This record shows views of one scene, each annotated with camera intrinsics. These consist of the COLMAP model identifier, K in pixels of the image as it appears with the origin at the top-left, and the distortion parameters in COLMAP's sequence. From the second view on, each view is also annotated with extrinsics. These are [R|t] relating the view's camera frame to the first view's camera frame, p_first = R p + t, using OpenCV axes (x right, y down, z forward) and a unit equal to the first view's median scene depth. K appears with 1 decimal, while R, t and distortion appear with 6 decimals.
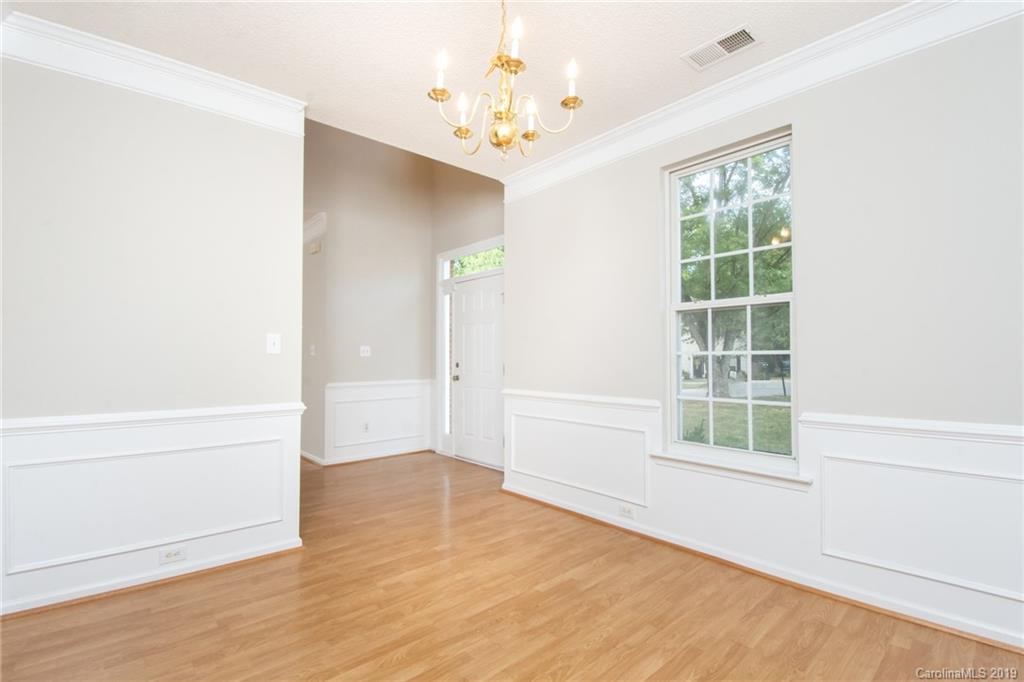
lens RADIAL K [[463.5, 0, 512.0], [0, 463.5, 341.0], [0, 0, 1]] dist [-0.003174, -0.000610]
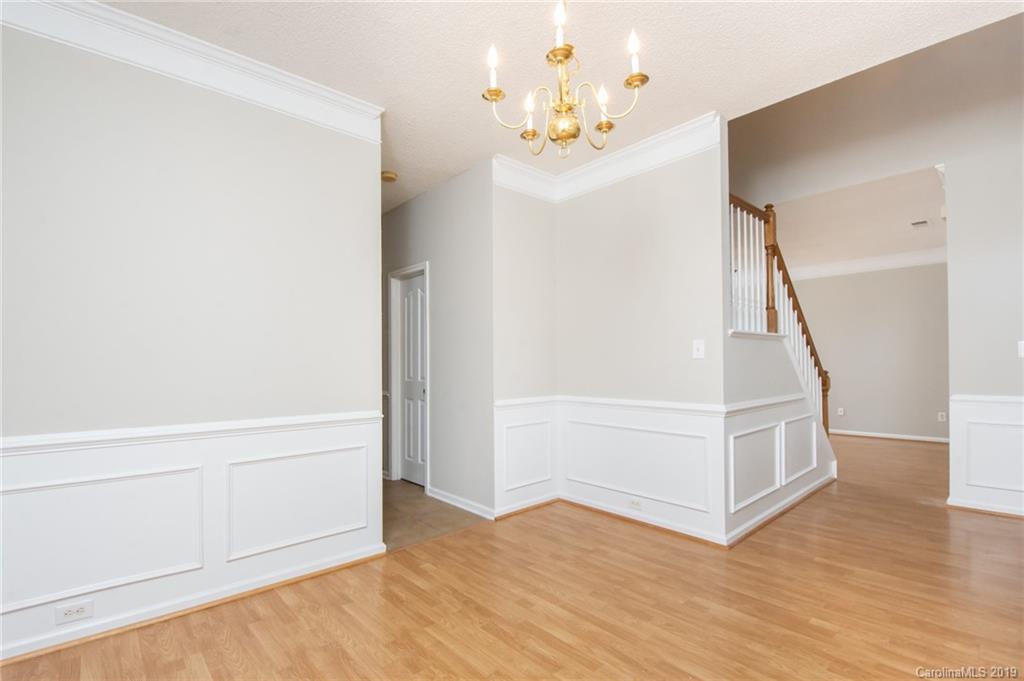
lens RADIAL K [[465.0, 0, 517.3], [0, 465.0, 358.0], [0, 0, 1]] dist [-0.003143, -0.000694]
pose [[0.051345, -0.005295, -0.998667, 0.689738], [0.039055, 0.999232, -0.003290, 0.015627], [0.997917, -0.038834, 0.051512, 0.626089]]
